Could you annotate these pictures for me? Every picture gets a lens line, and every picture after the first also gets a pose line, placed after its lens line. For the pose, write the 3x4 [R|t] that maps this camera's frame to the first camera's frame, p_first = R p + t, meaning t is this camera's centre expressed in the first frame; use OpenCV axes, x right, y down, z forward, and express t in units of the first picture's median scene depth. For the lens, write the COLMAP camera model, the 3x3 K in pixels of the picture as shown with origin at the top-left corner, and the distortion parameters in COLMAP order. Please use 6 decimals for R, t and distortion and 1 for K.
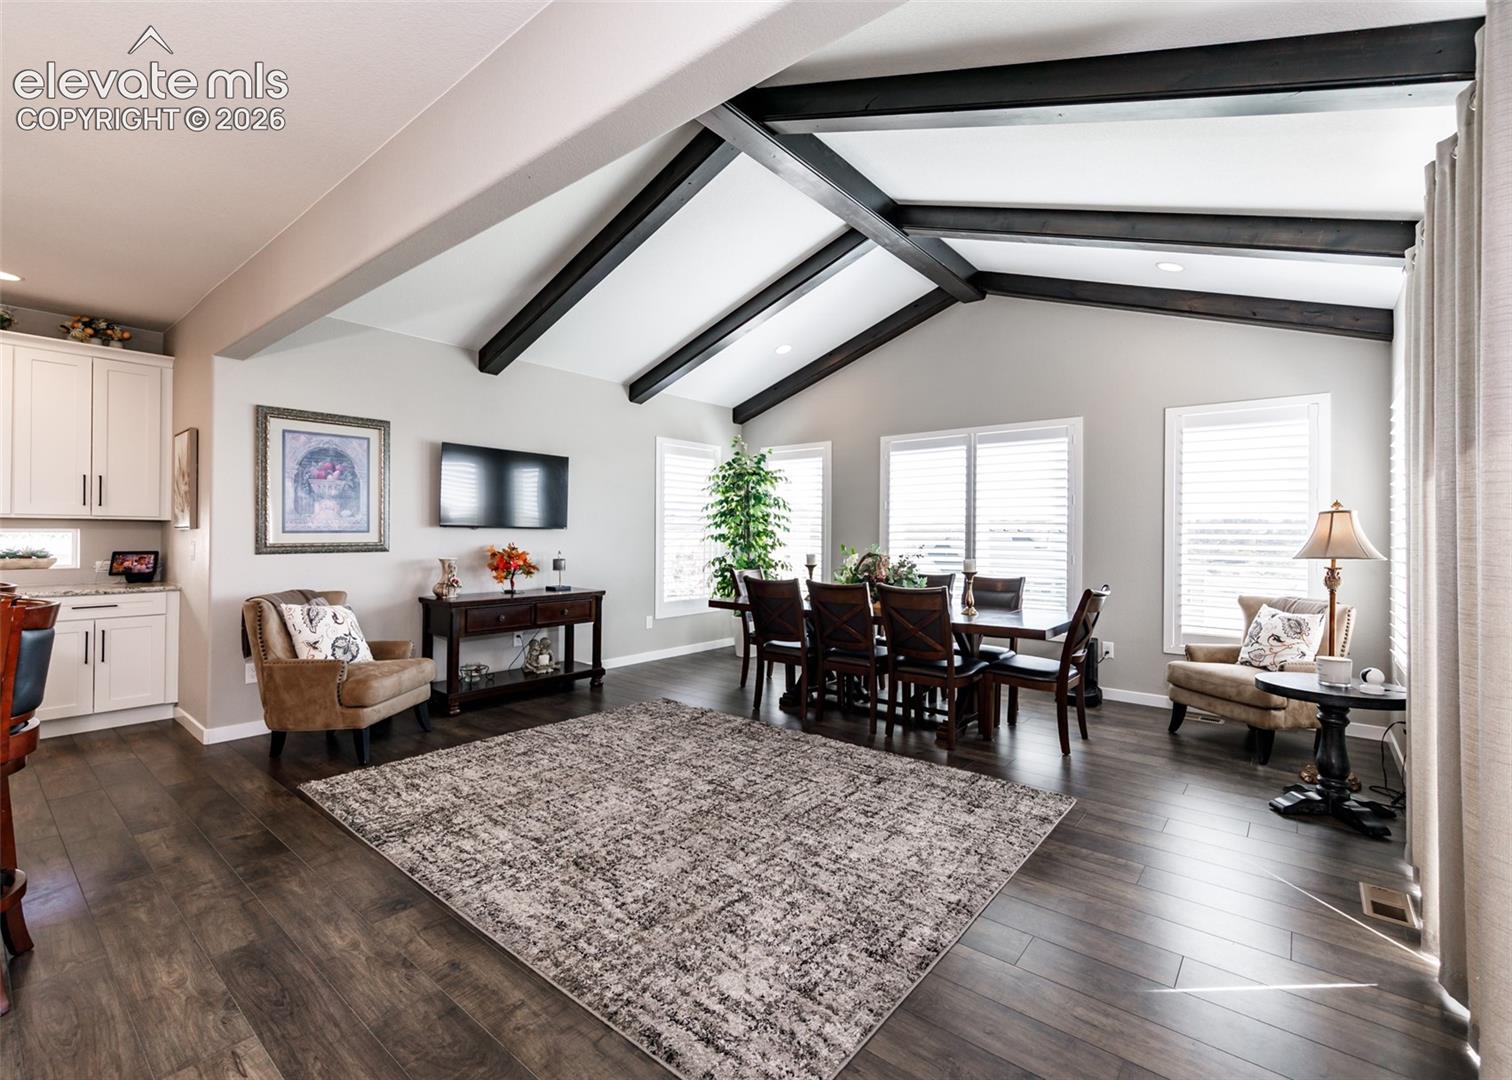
lens RADIAL K [[666.0, 0, 764.7], [0, 666.0, 534.5], [0, 0, 1]] dist [0.003197, 0.000942]
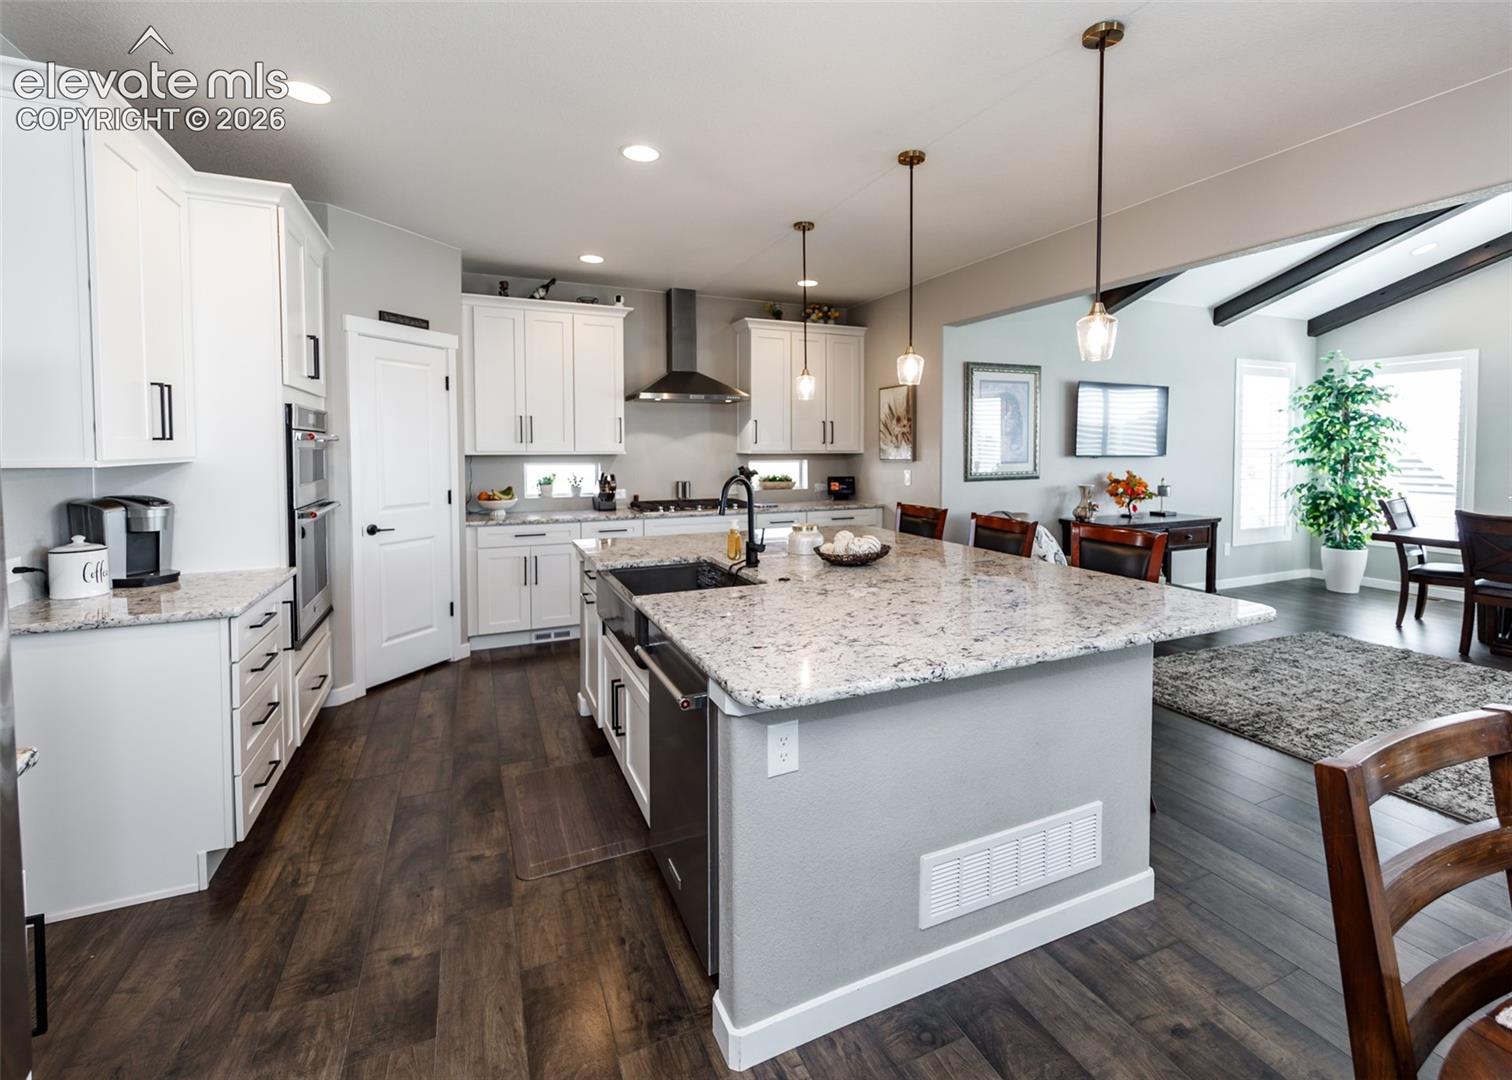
lens RADIAL K [[666.0, 0, 775.0], [0, 666.0, 471.8], [0, 0, 1]] dist [0.003197, 0.000942]
pose [[0.894665, 0.005432, -0.446704, -0.444482], [0.009853, 0.999443, 0.031886, -0.027334], [0.446628, -0.032929, 0.894113, -0.233952]]
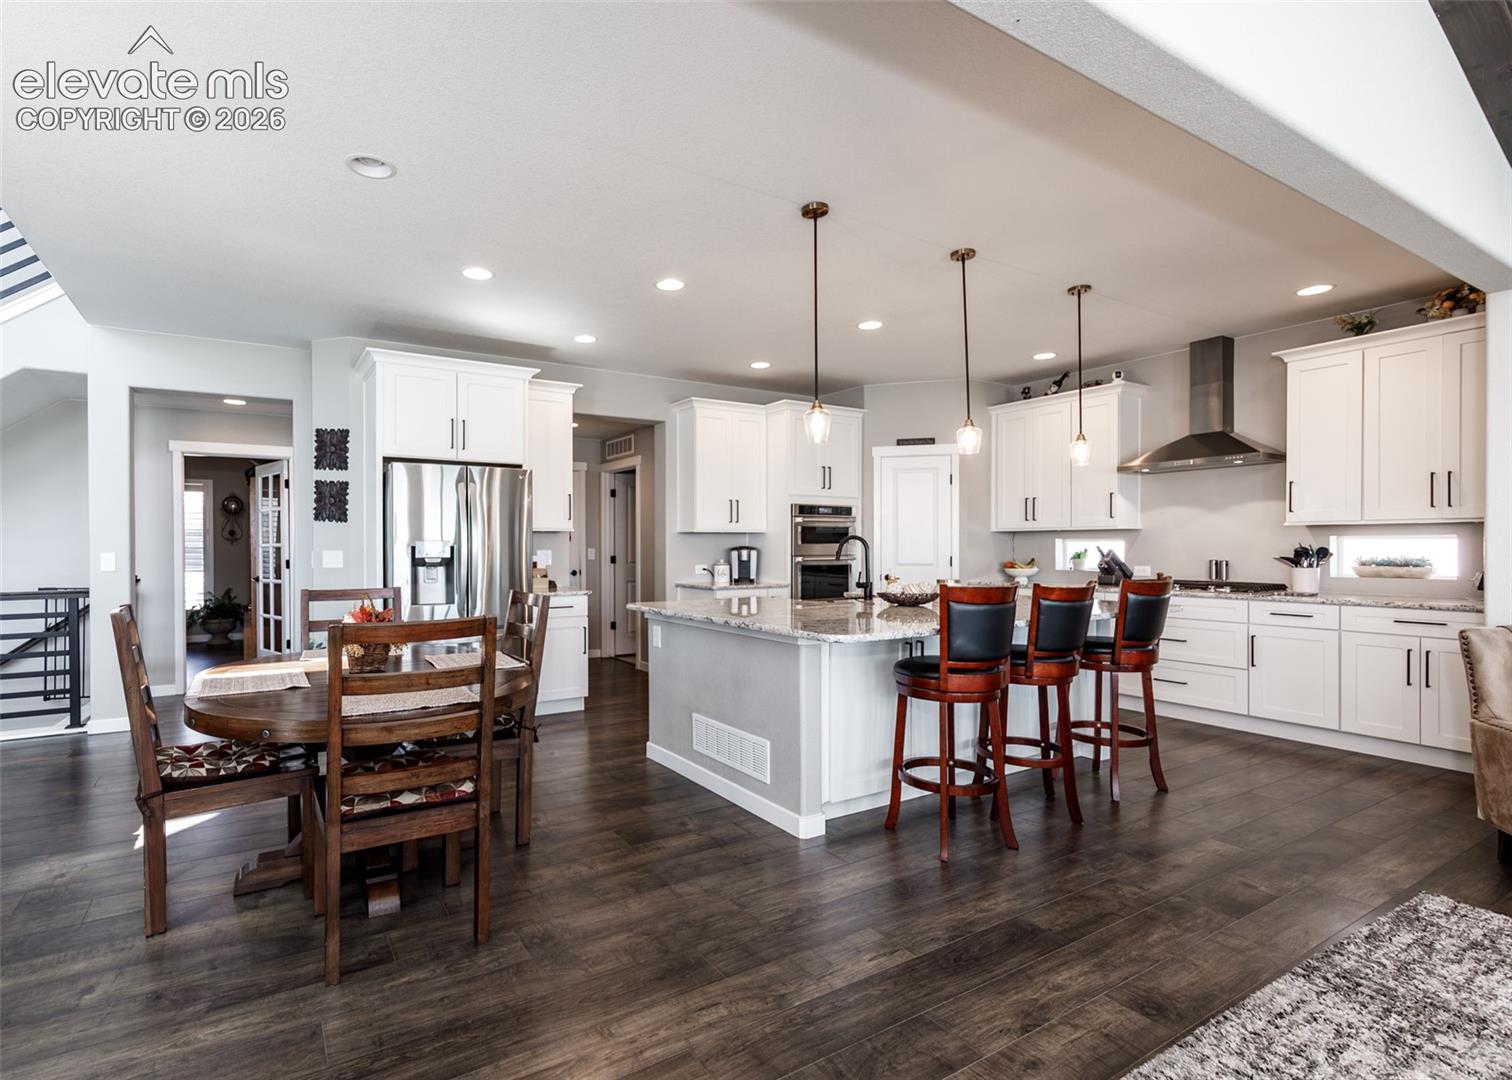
lens RADIAL K [[719.8, 0, 674.6], [0, 719.8, 548.9], [0, 0, 1]] dist [0.006467, 0.001208]
pose [[-0.355613, -0.005816, -0.934615, 0.196634], [-0.001994, 0.999983, -0.005464, 0.016246], [0.934631, -0.000080, -0.355619, 0.365685]]
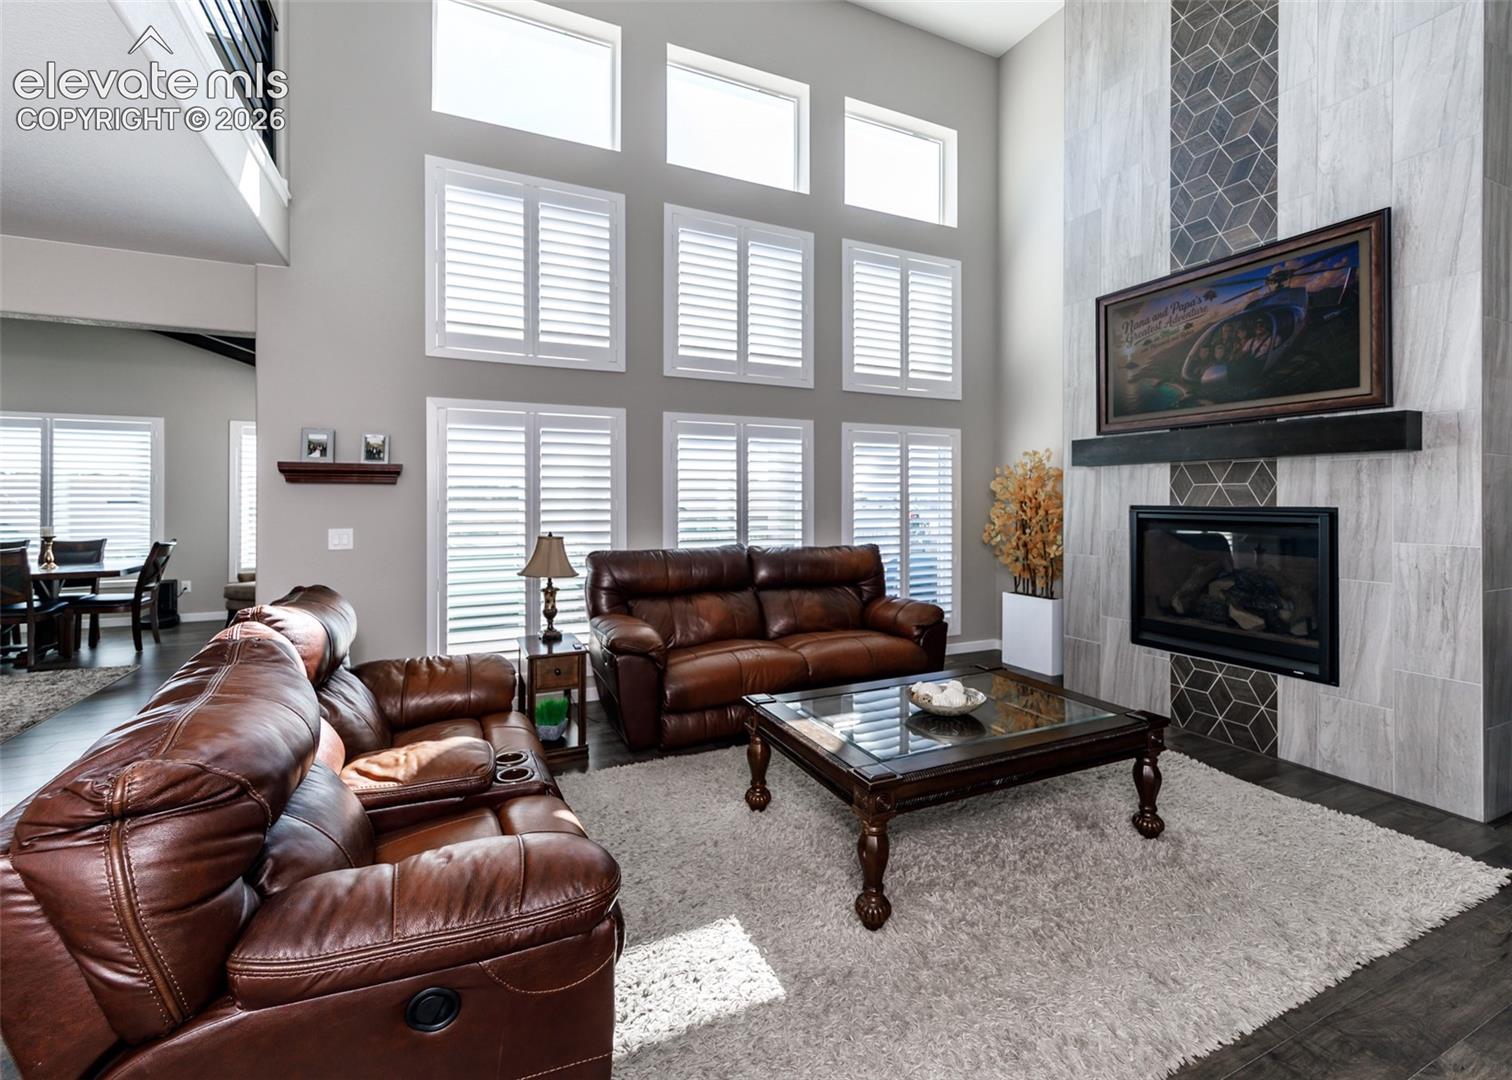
lens RADIAL K [[675.6, 0, 745.0], [0, 675.6, 494.1], [0, 0, 1]] dist [0.026599, 0.000272]
pose [[0.454020, -0.001590, 0.890990, -0.255365], [0.004929, 0.999988, -0.000727, -0.016958], [-0.890978, 0.004722, 0.454023, -0.748561]]
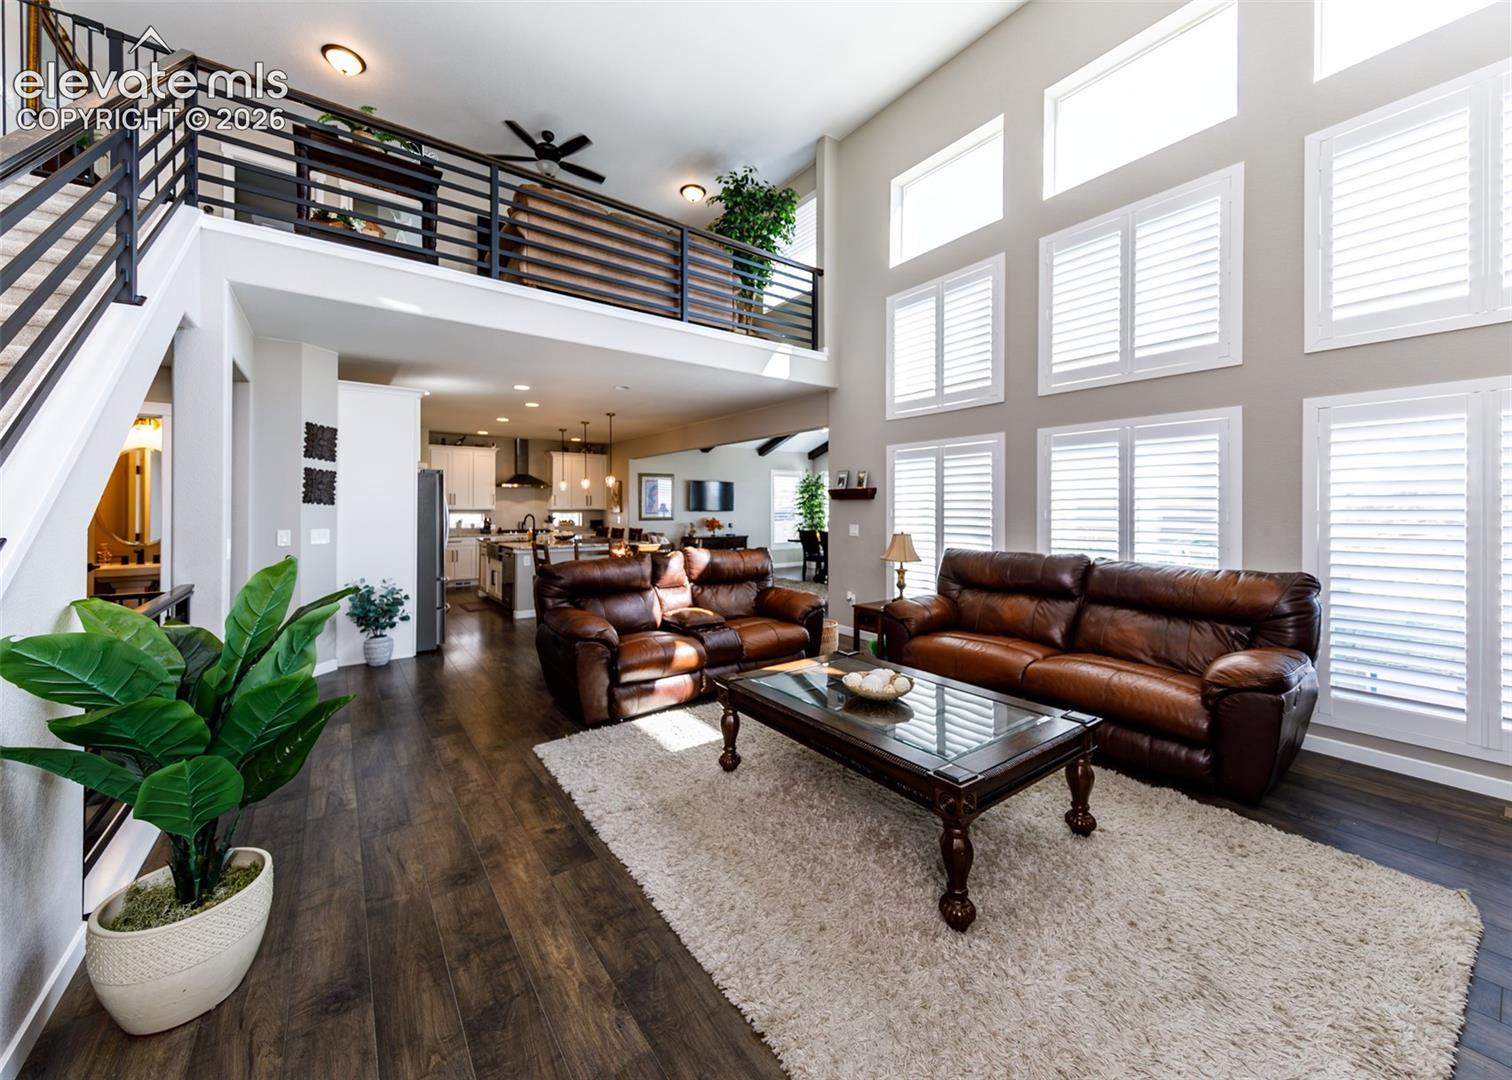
lens RADIAL K [[563.7, 0, 719.9], [0, 563.7, 502.0], [0, 0, 1]] dist [0.020780, -0.000027]
pose [[0.954794, -0.012993, -0.296983, 0.327192], [0.008666, 0.999836, -0.015883, -0.011104], [0.297141, 0.012592, 0.954751, -1.198103]]
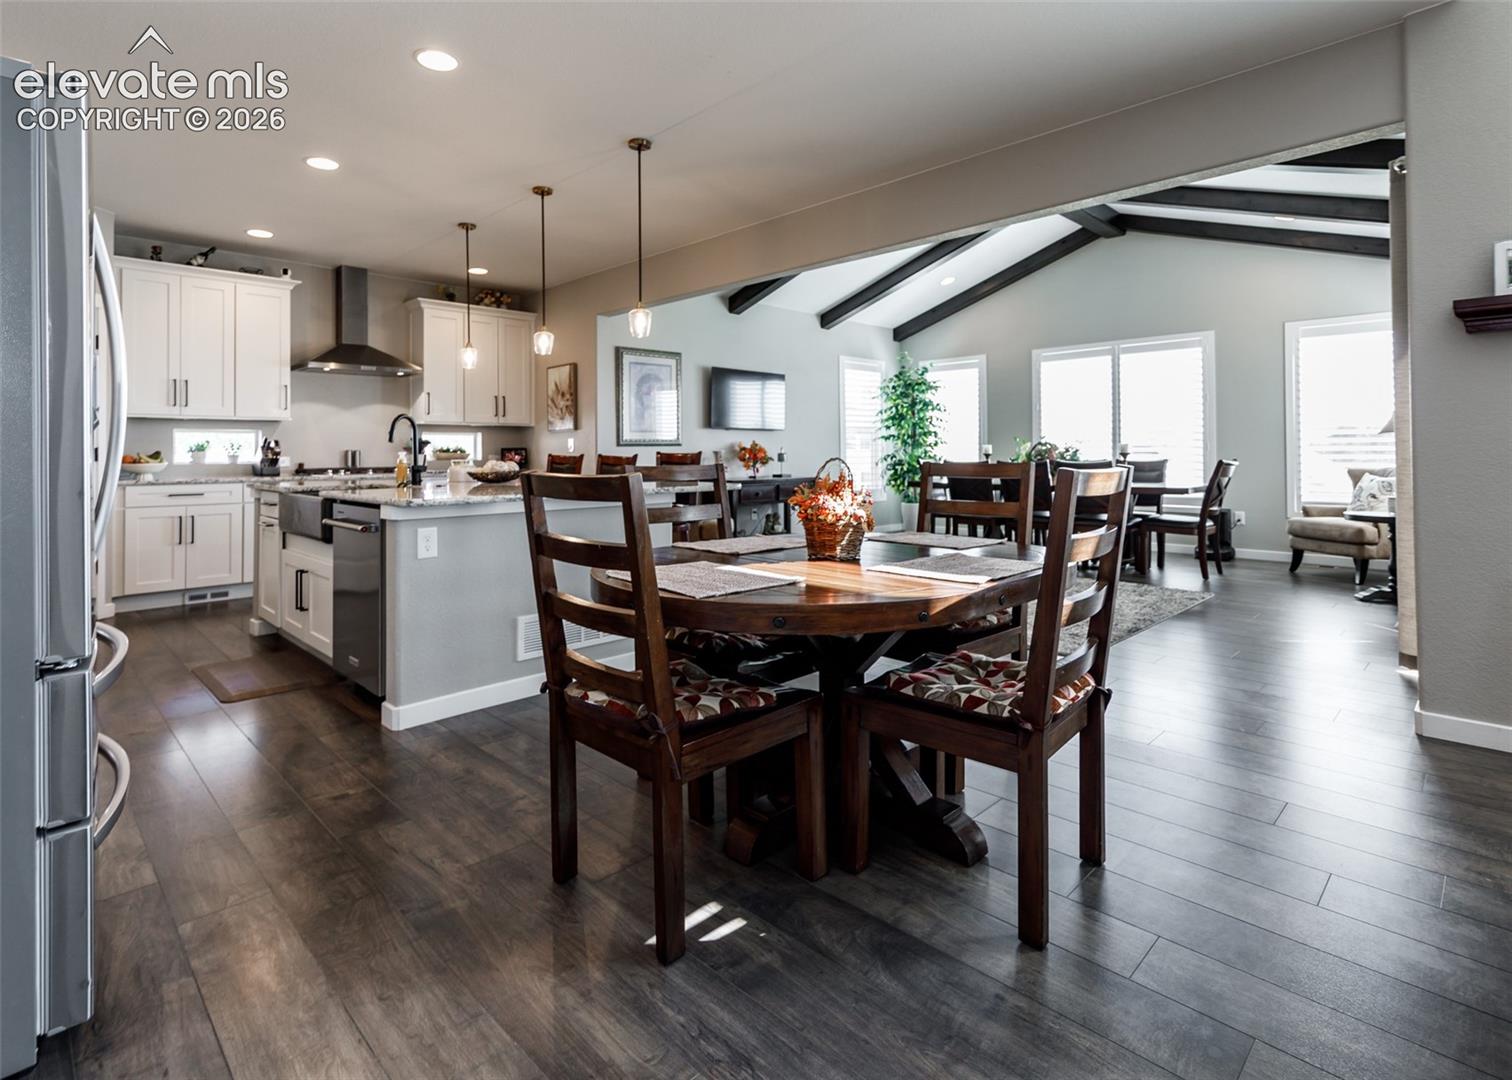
lens RADIAL K [[754.8, 0, 731.5], [0, 754.8, 444.9], [0, 0, 1]] dist [0.008077, -0.001096]
pose [[0.991986, -0.016323, -0.125286, -0.254408], [0.014764, 0.999802, -0.013361, 0.044479], [0.125479, 0.011404, 0.992031, -0.539979]]
